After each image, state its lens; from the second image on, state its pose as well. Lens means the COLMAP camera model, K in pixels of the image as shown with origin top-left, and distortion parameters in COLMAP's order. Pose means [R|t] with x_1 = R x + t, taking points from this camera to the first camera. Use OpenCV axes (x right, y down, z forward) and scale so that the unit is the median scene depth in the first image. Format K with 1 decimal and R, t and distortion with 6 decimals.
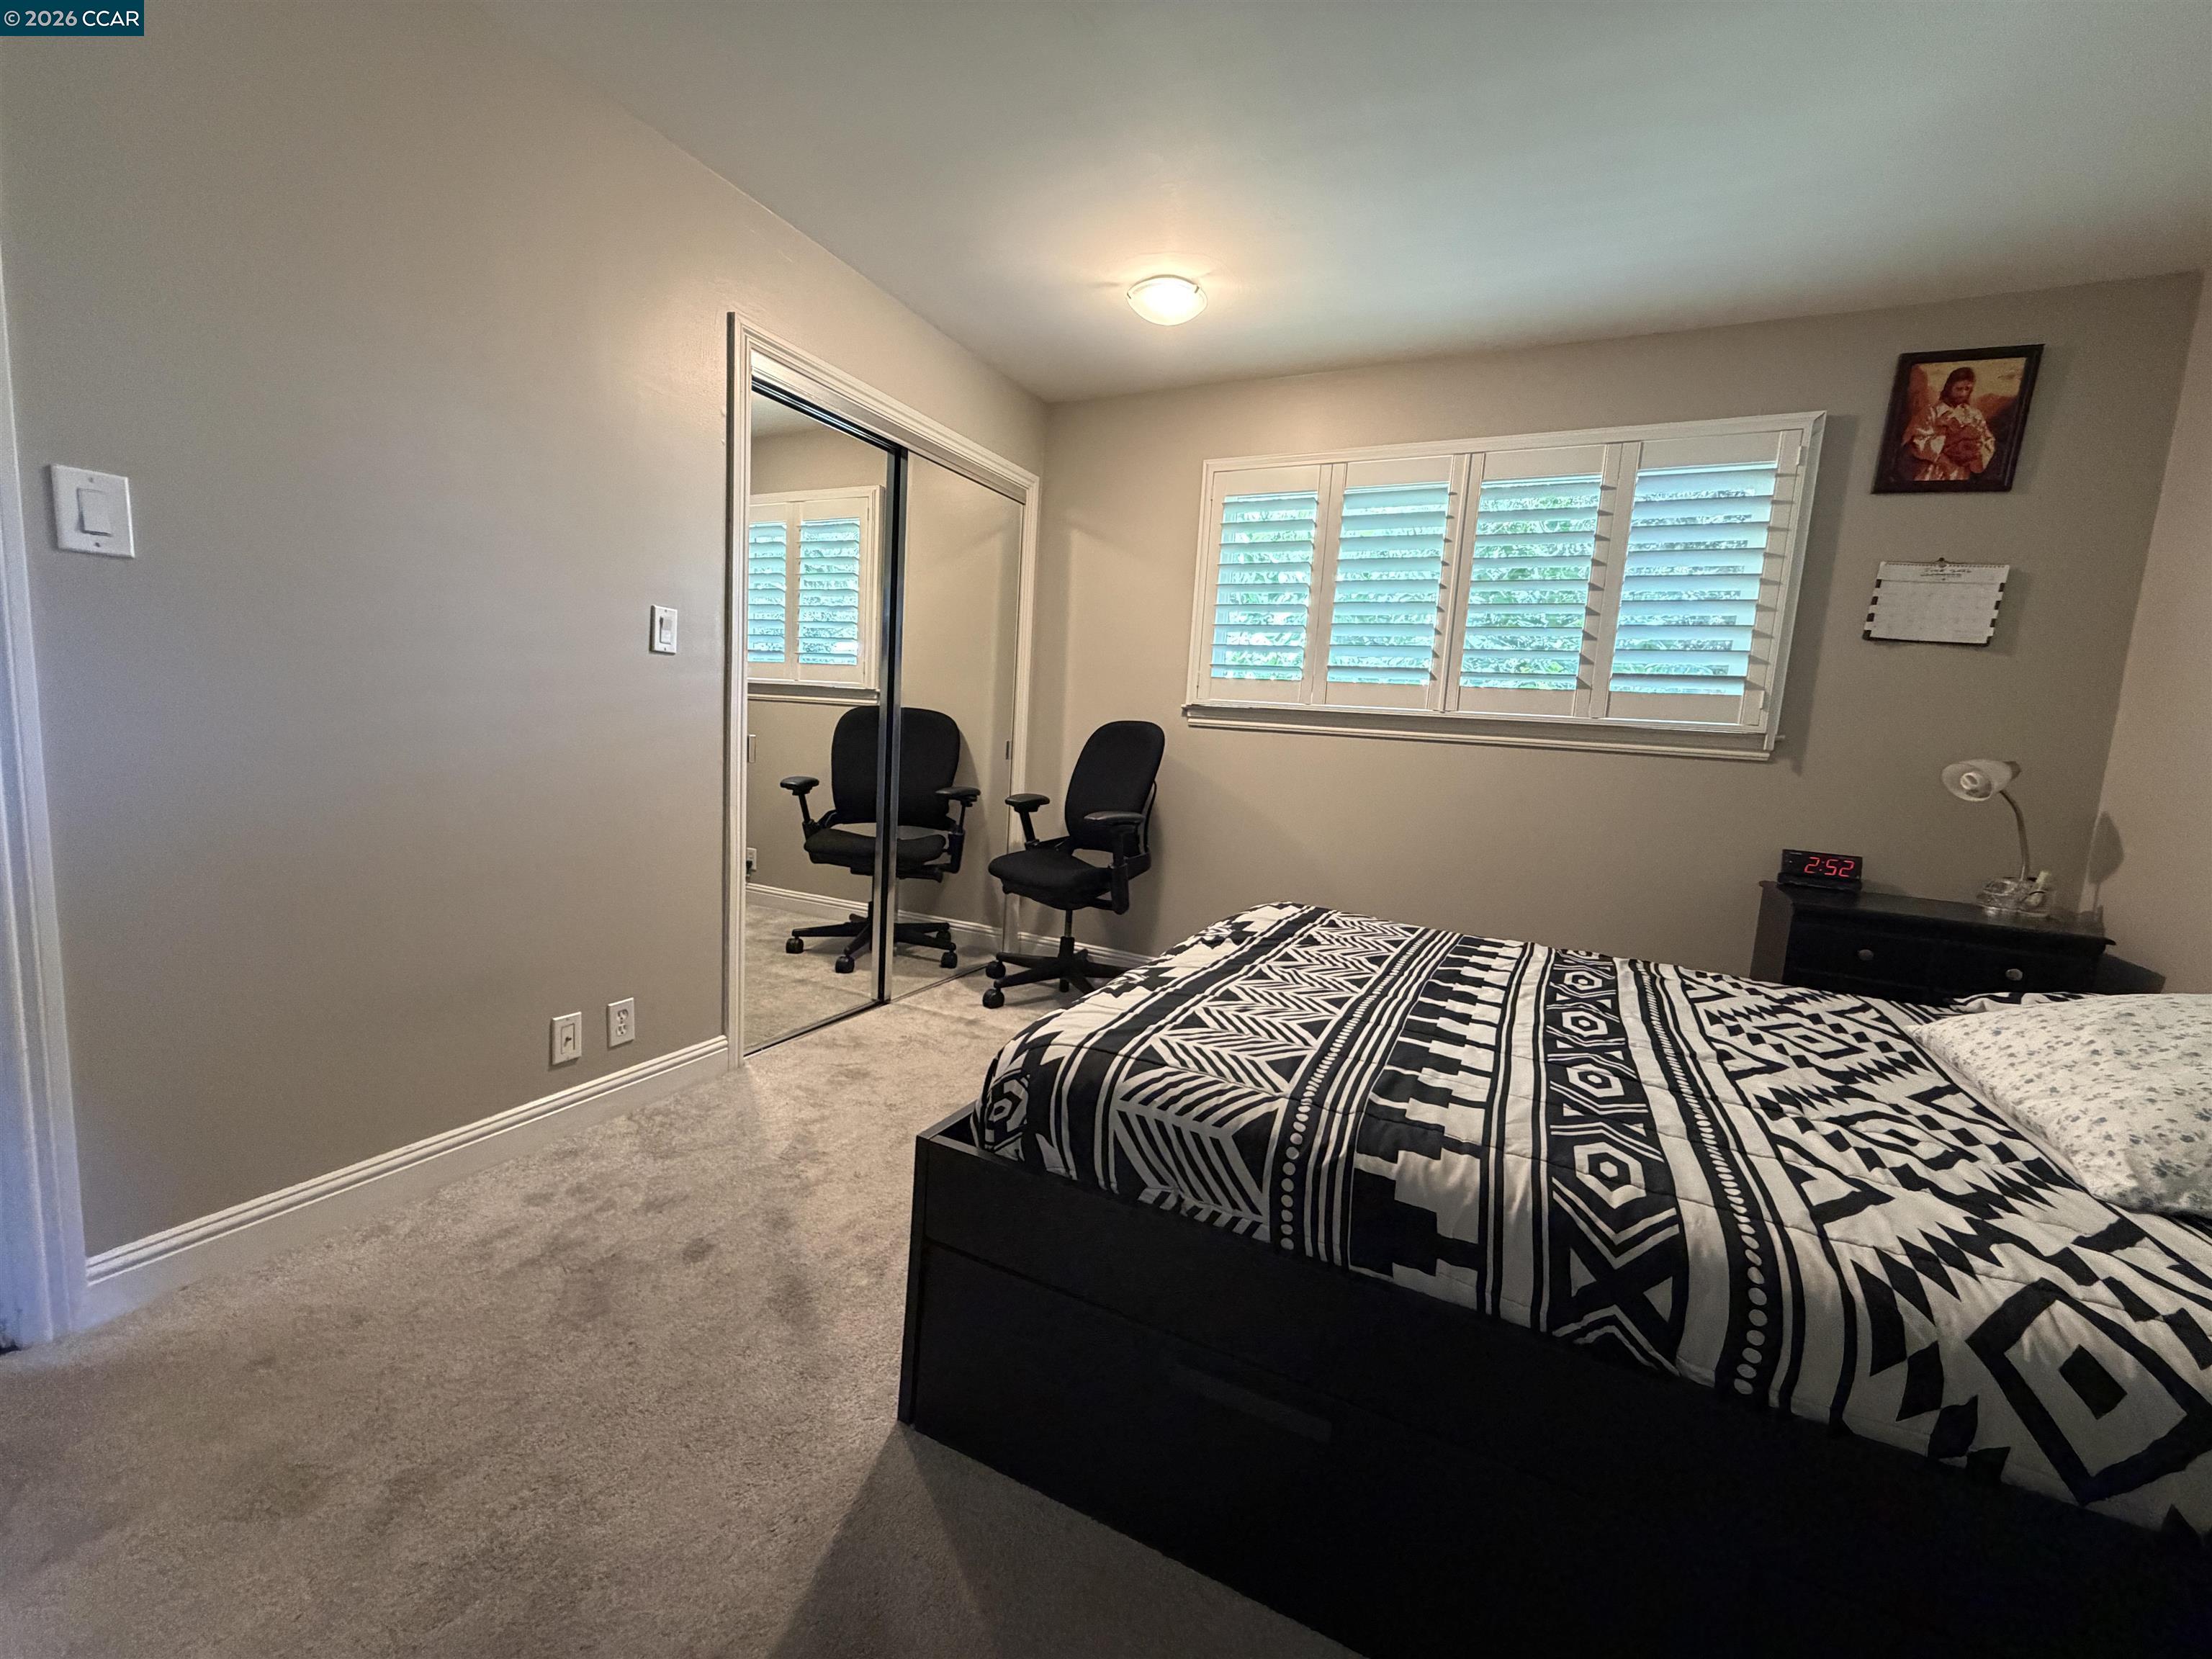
lens RADIAL K [[888.7, 0, 1106.0], [0, 888.7, 829.5], [0, 0, 1]] dist [-0.000369, -0.000365]
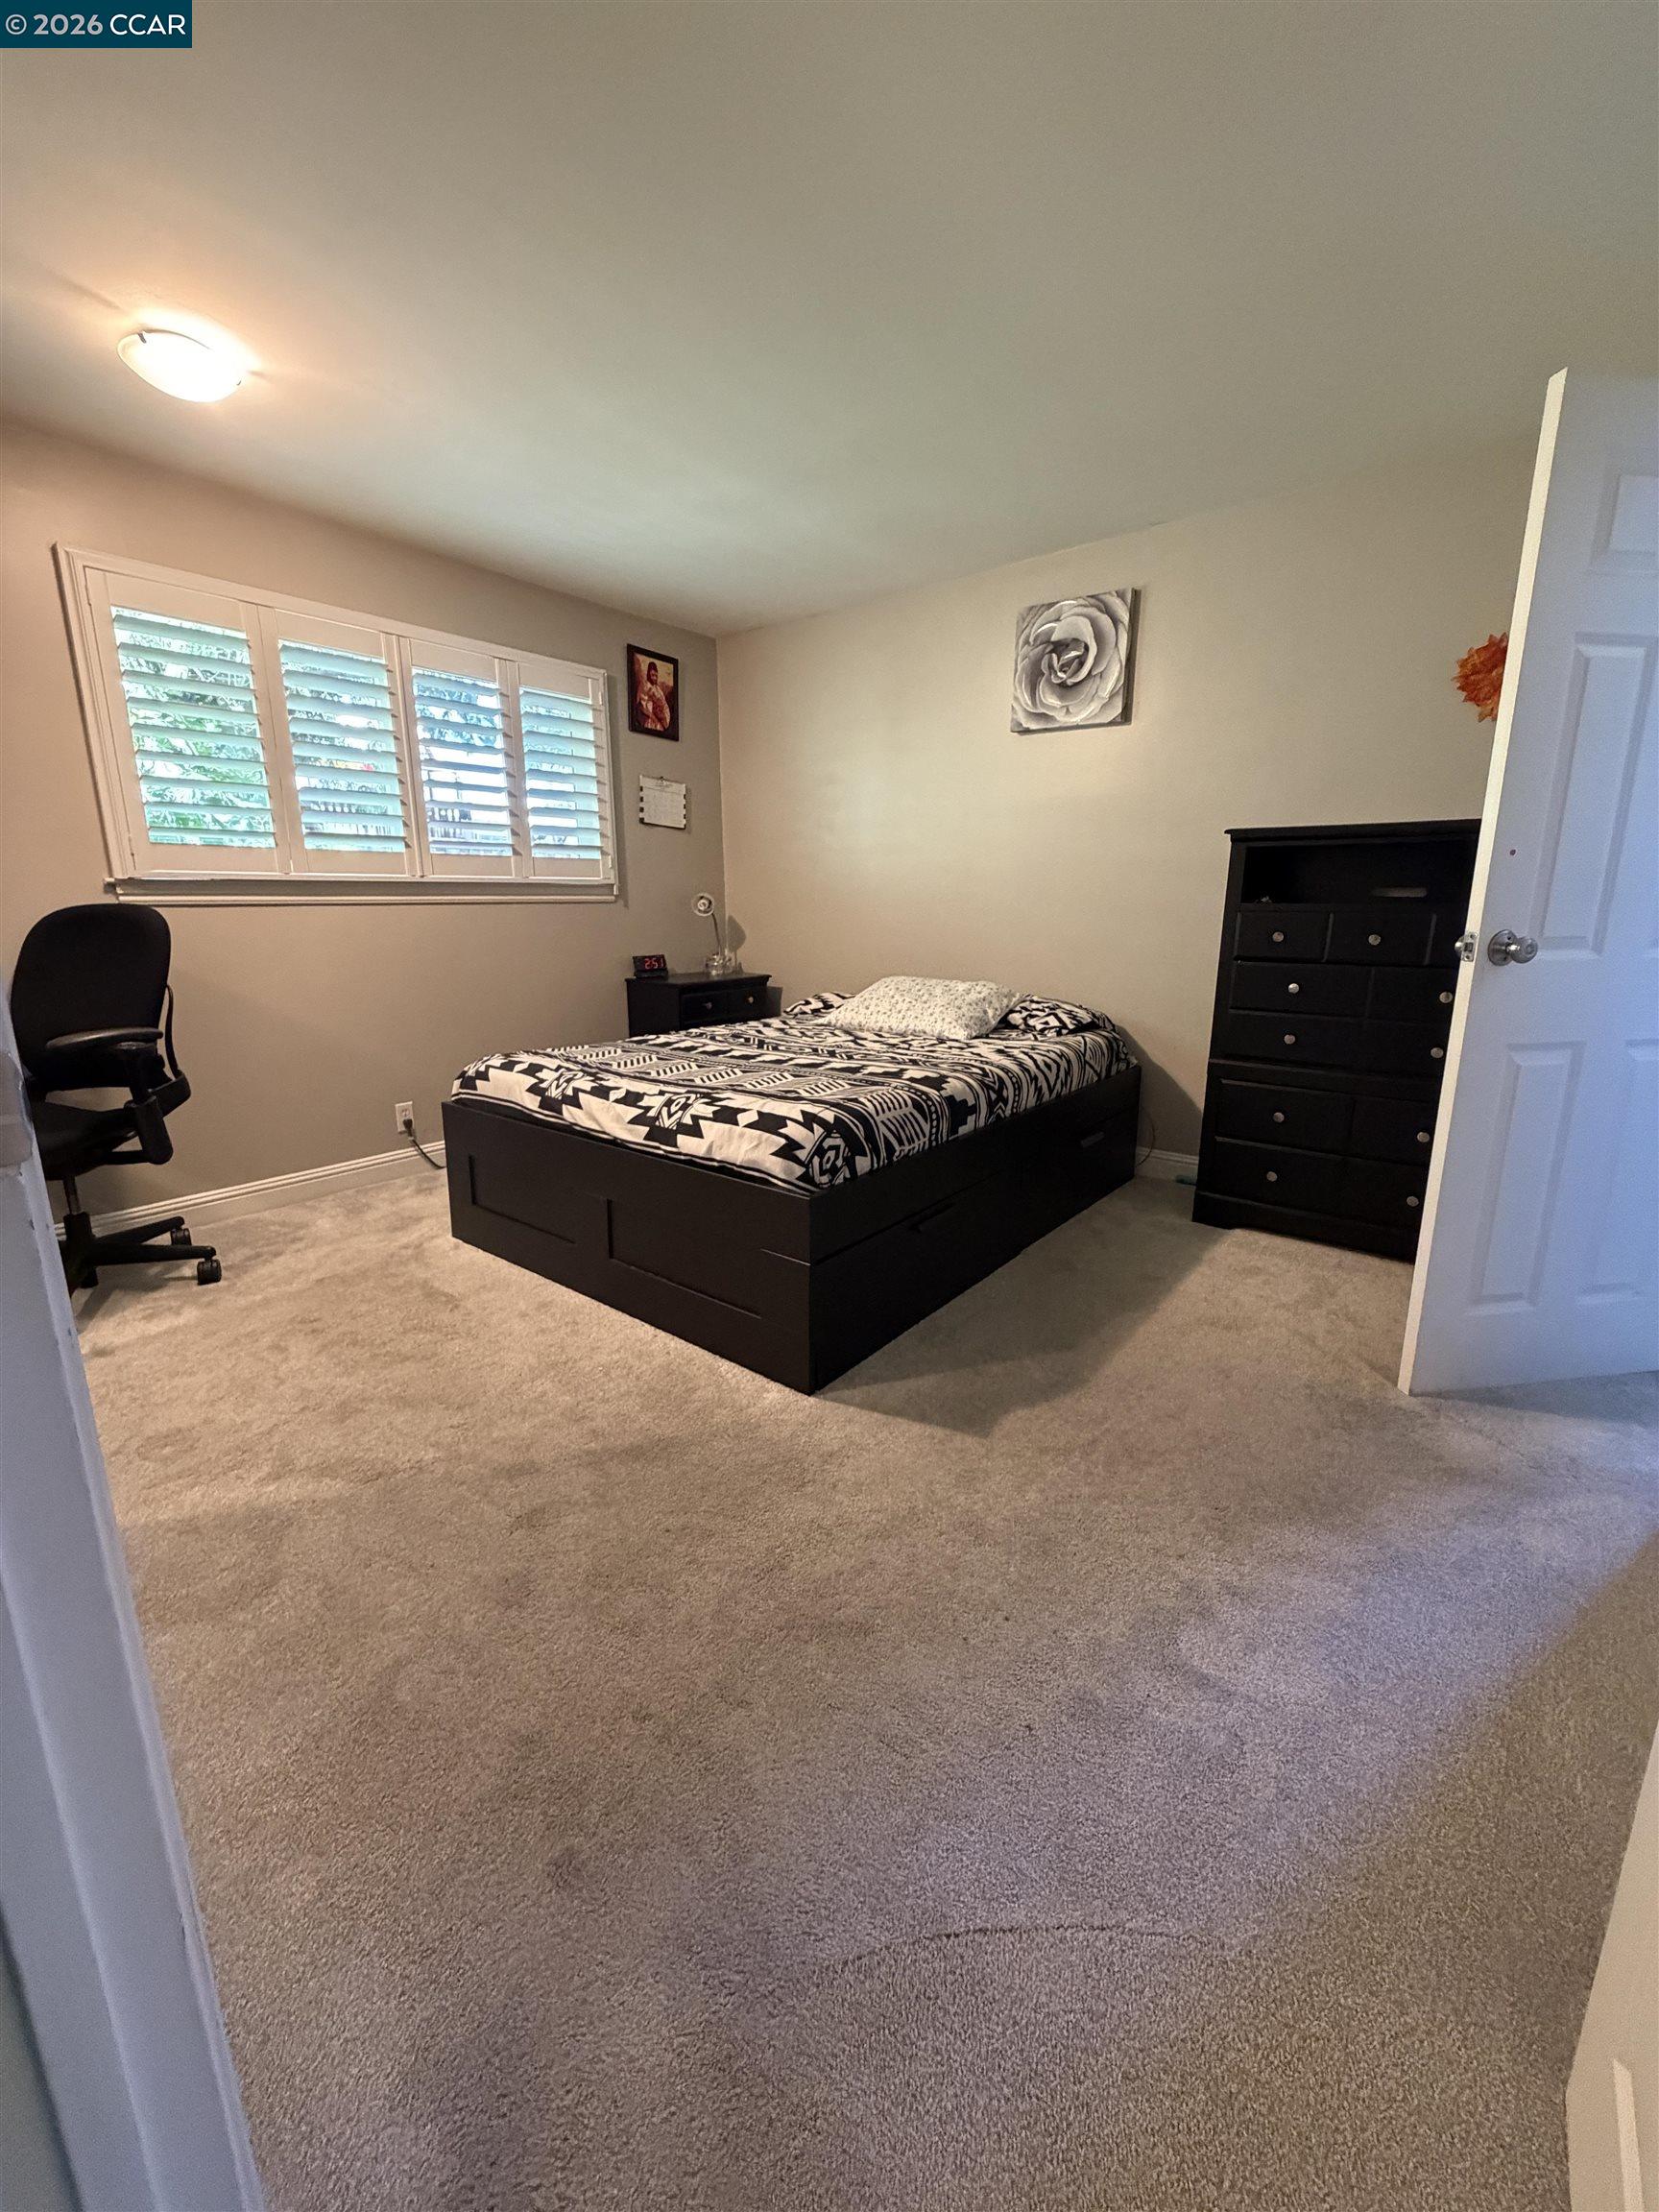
lens RADIAL K [[888.7, 0, 829.5], [0, 888.7, 1106.0], [0, 0, 1]] dist [-0.000369, -0.000365]
pose [[0.205197, -0.282990, 0.936916, -0.789238], [0.136745, 0.956186, 0.258862, -0.091785], [-0.969121, 0.075001, 0.234904, 0.312810]]
